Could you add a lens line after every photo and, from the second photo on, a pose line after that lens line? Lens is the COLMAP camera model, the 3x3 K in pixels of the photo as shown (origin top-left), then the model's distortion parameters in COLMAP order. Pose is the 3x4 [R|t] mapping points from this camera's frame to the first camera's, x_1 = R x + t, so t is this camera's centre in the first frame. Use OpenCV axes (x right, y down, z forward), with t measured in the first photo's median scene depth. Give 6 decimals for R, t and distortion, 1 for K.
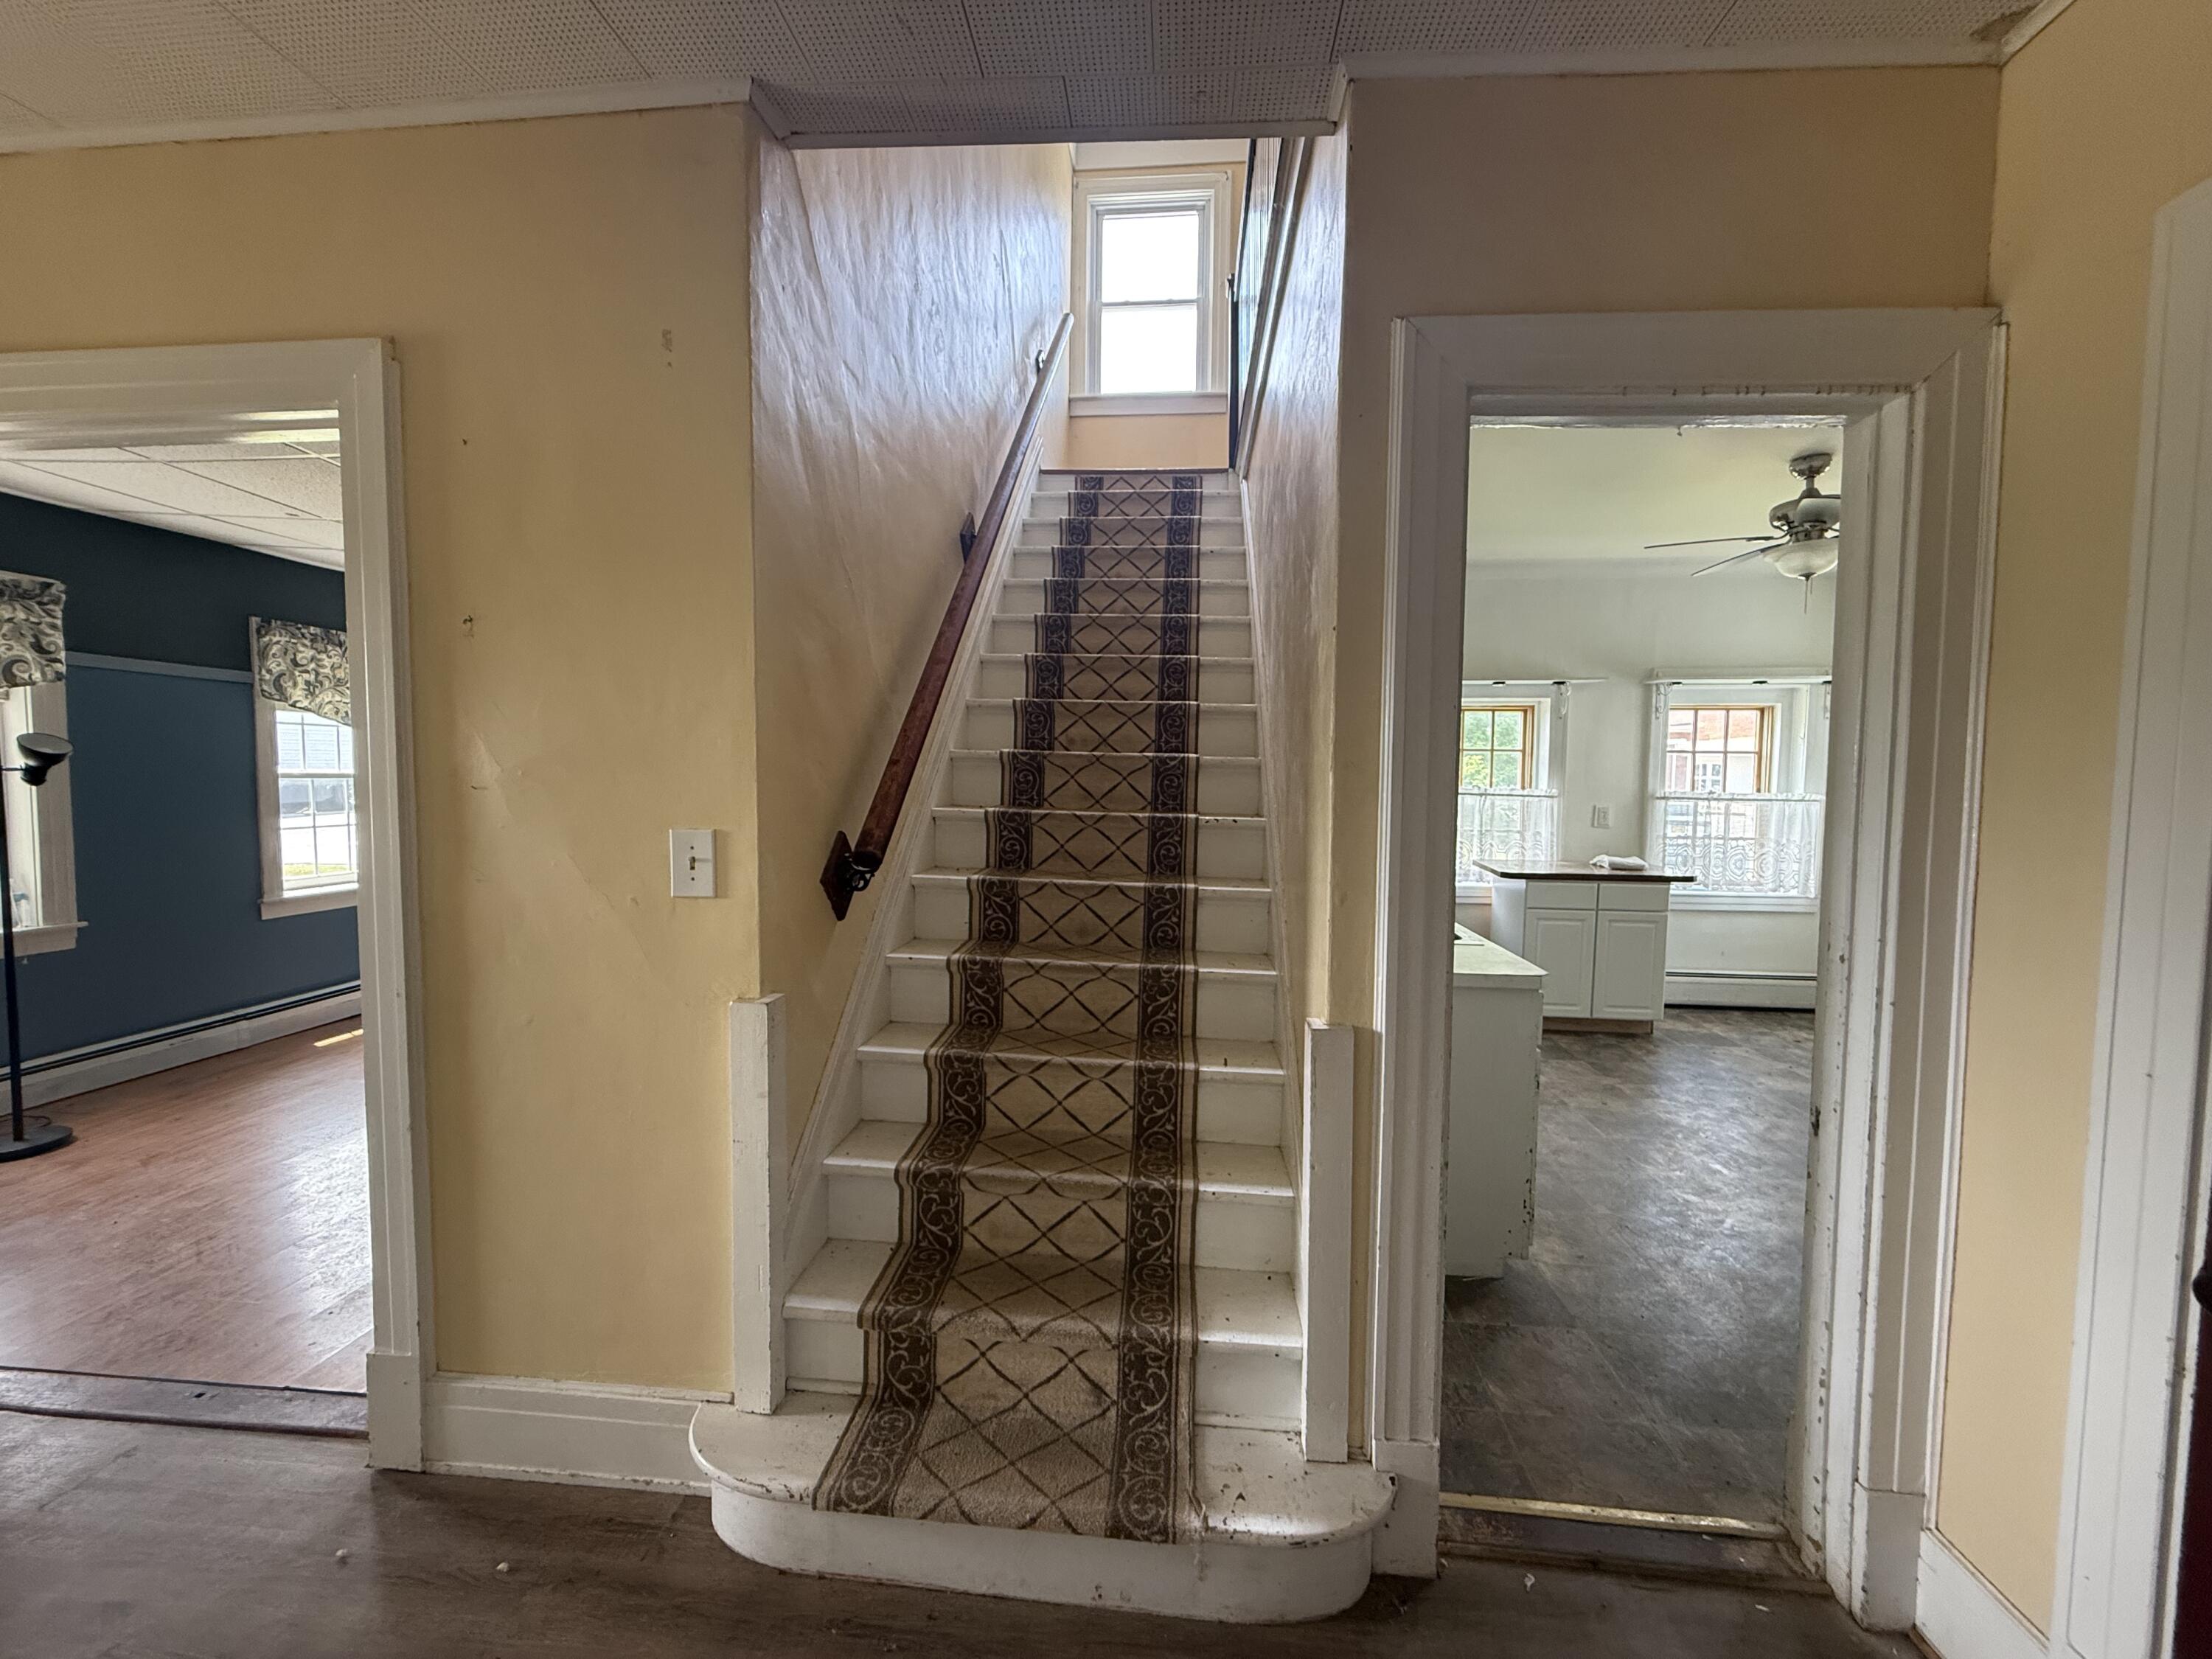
lens RADIAL K [[879.2, 0, 1100.8], [0, 879.2, 829.9], [0, 0, 1]] dist [-0.000045, 0.000063]
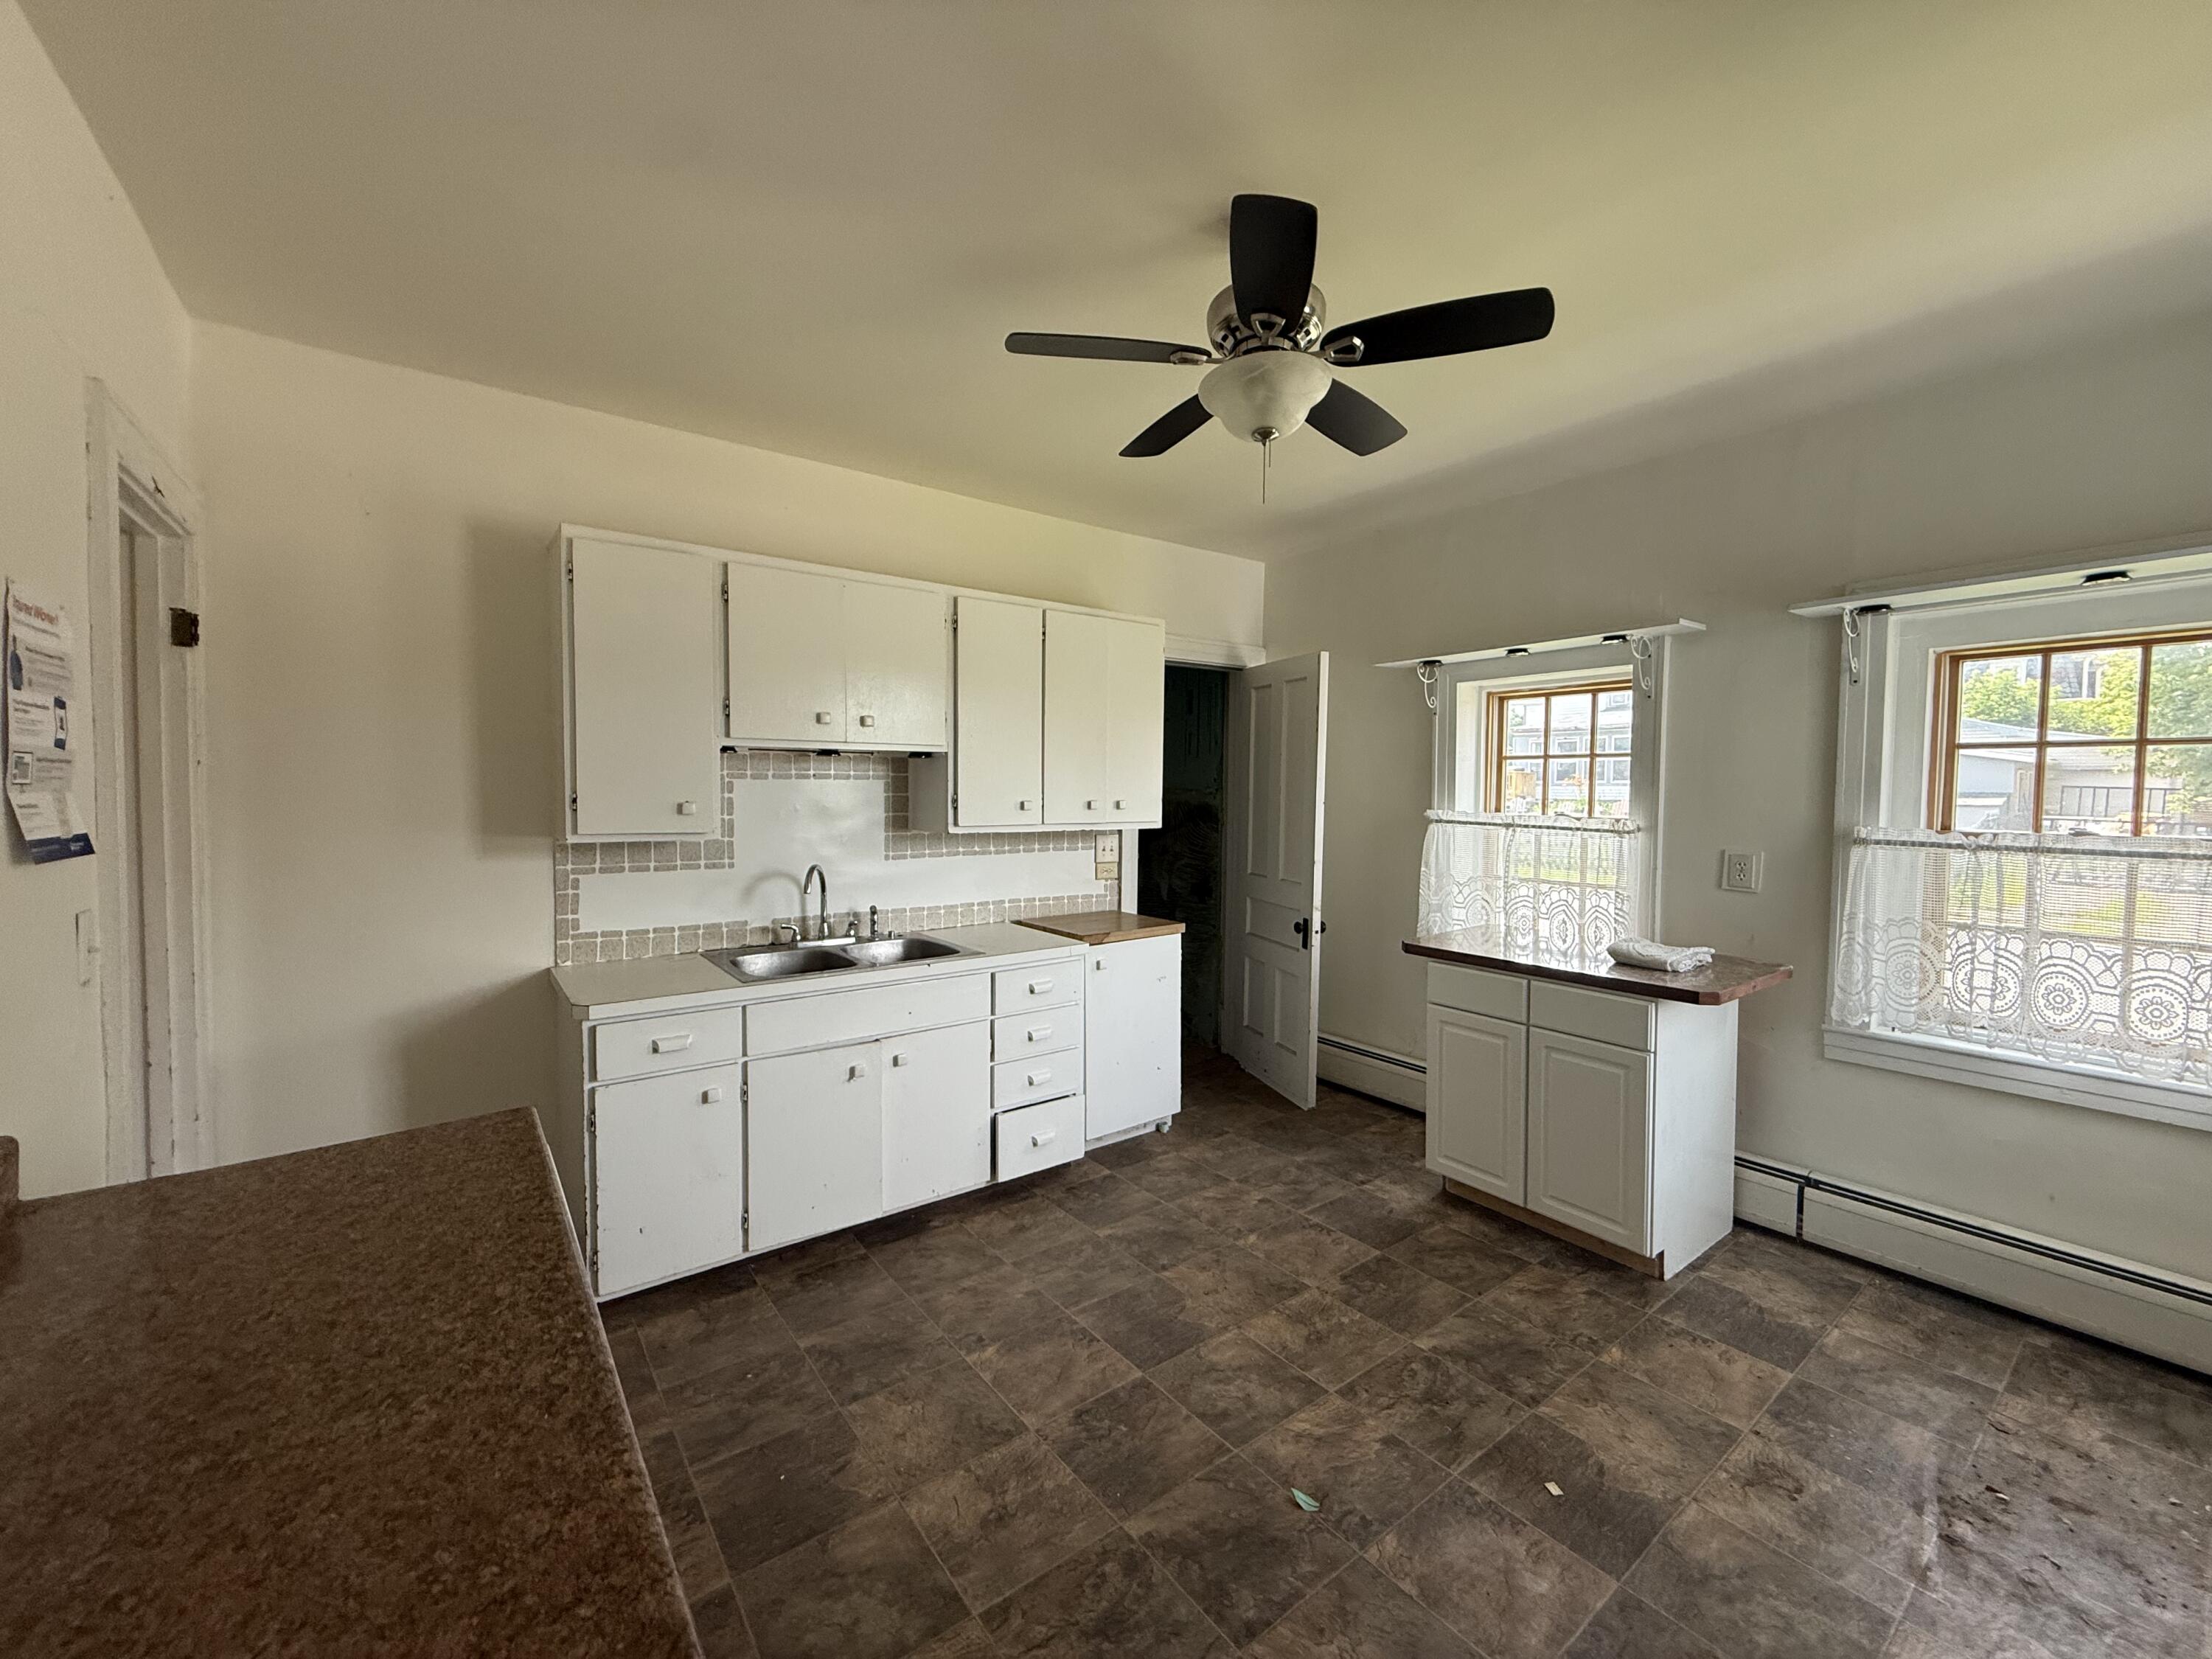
lens RADIAL K [[879.2, 0, 1100.8], [0, 879.2, 829.9], [0, 0, 1]] dist [-0.000045, 0.000063]
pose [[0.674467, 0.028589, -0.737752, 0.736370], [-0.045545, 0.998958, -0.002927, -0.022178], [0.736899, 0.035575, 0.675066, 0.357525]]
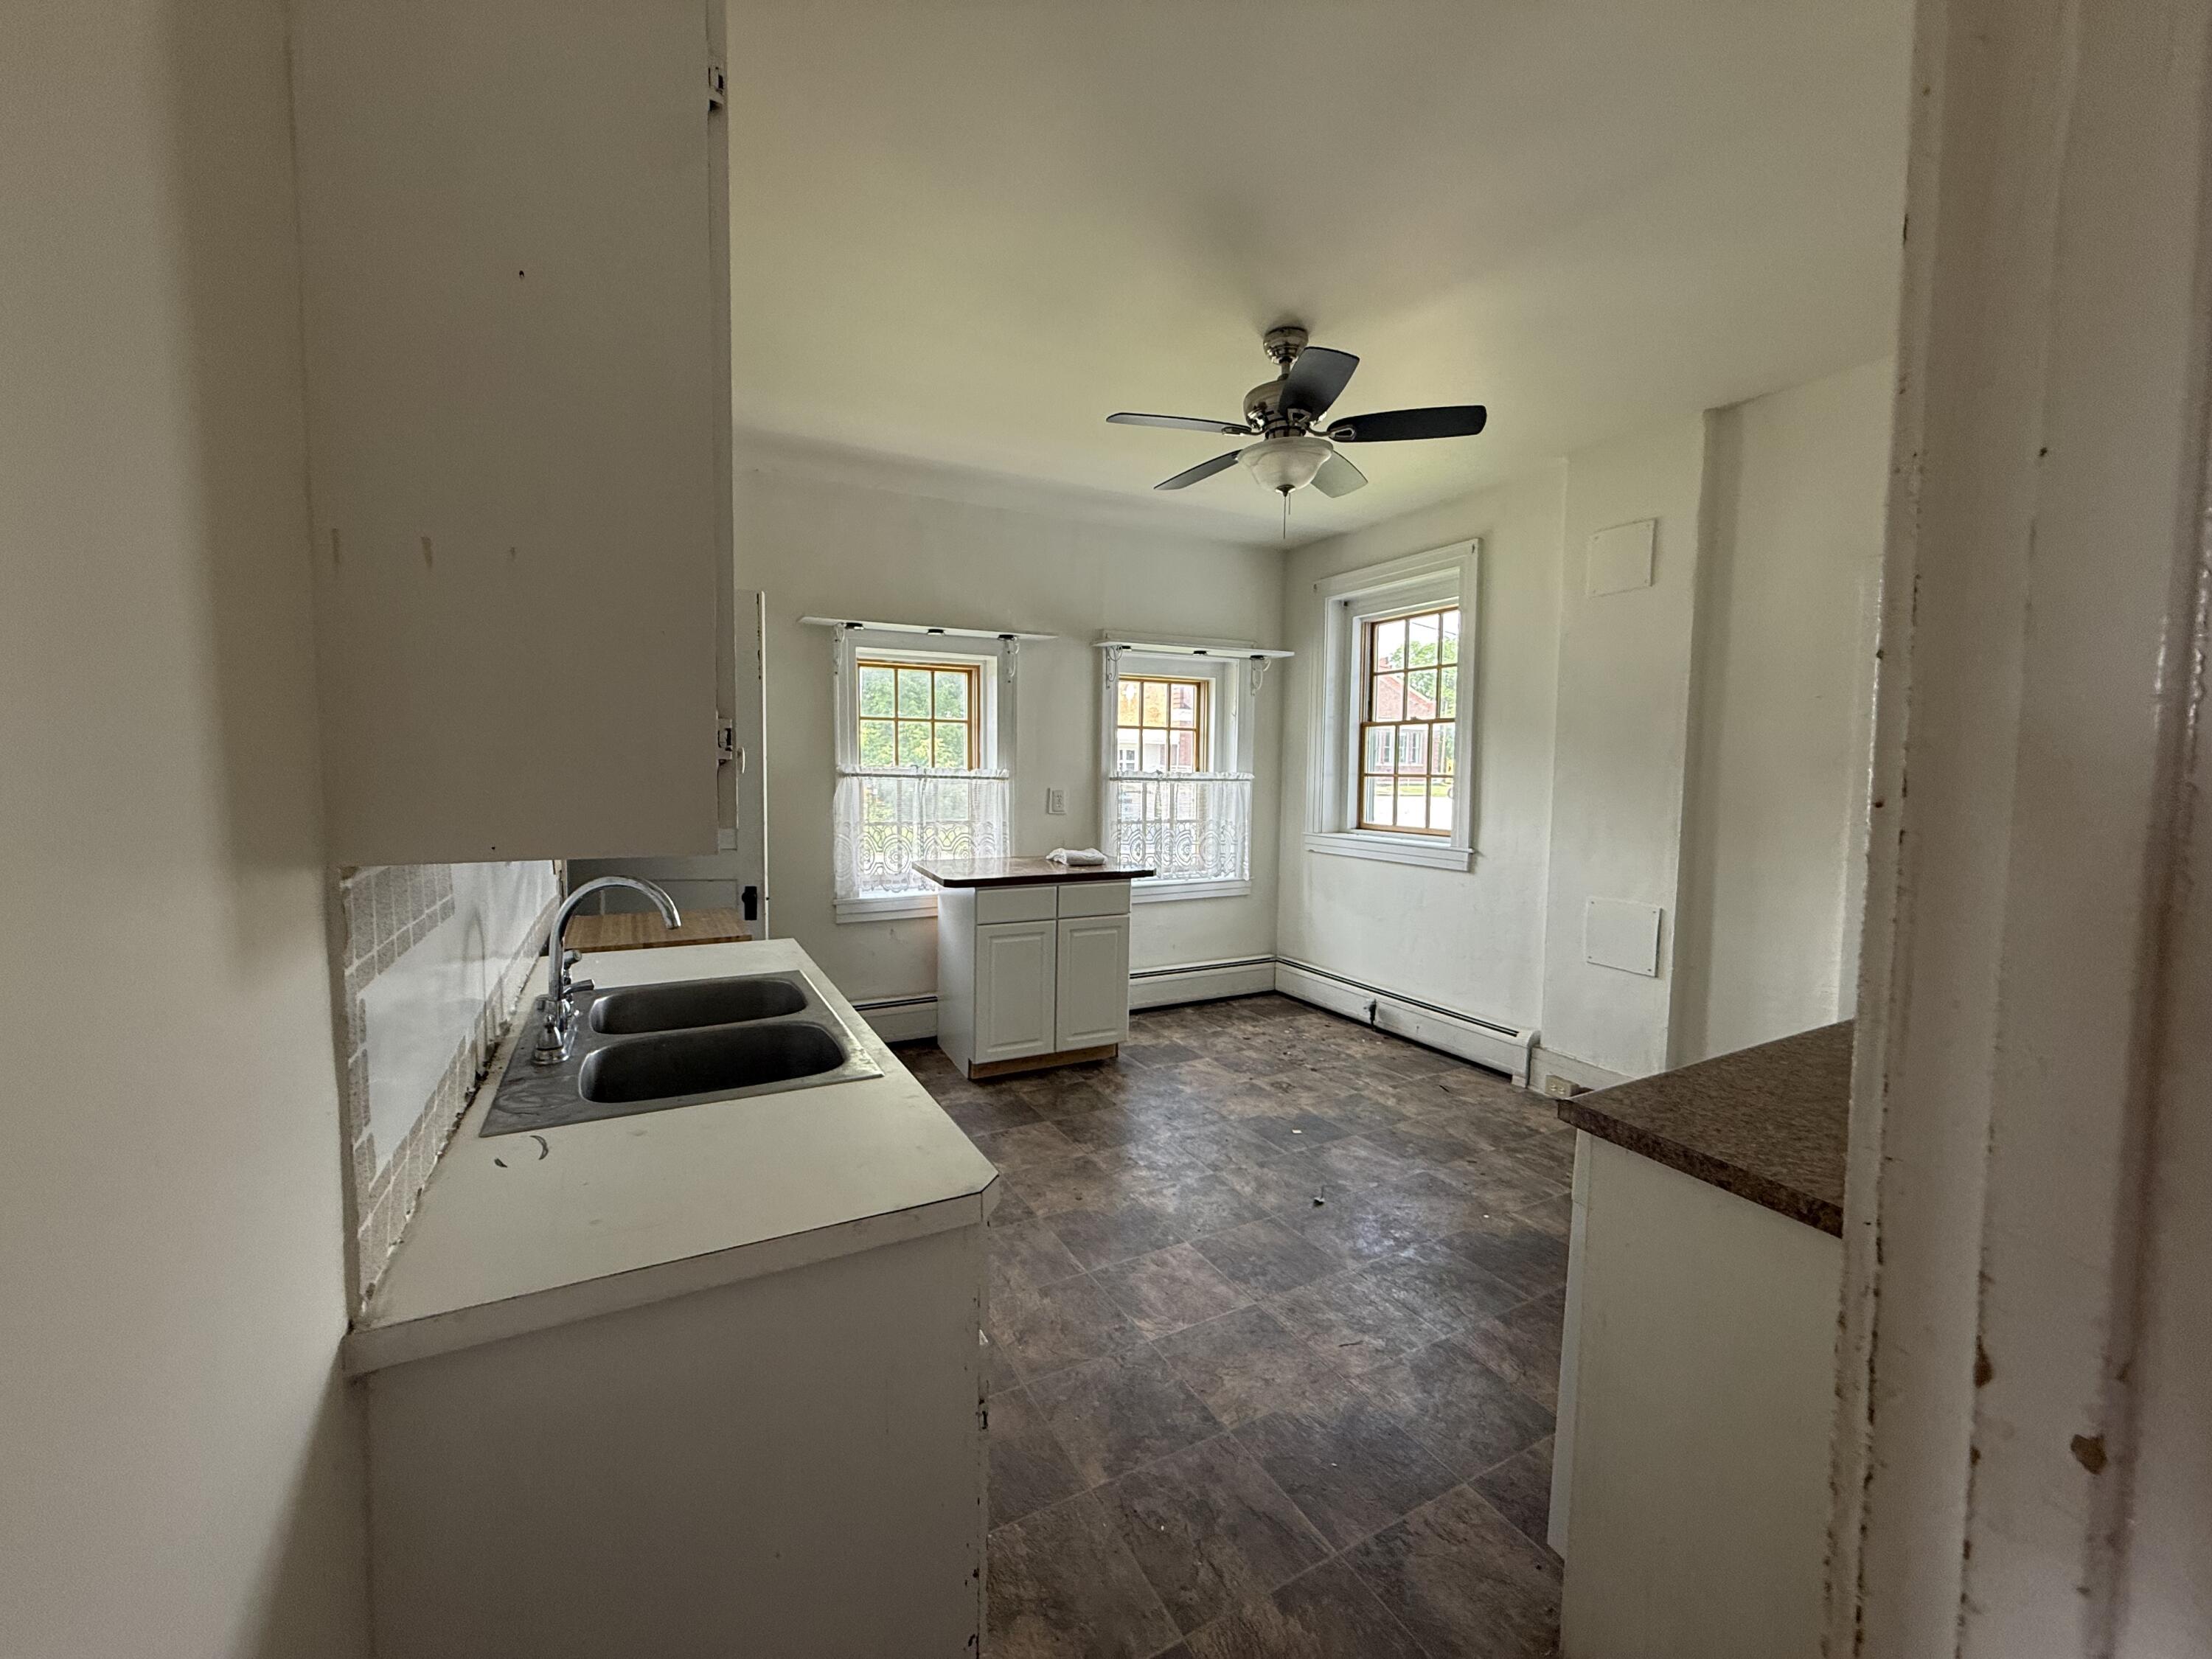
lens RADIAL K [[879.2, 0, 1100.8], [0, 879.2, 829.9], [0, 0, 1]] dist [-0.000045, 0.000063]
pose [[0.836529, -0.041349, 0.546360, 0.149341], [0.031217, 0.999125, 0.027818, -0.010413], [-0.547032, -0.006214, 0.837089, 0.281370]]
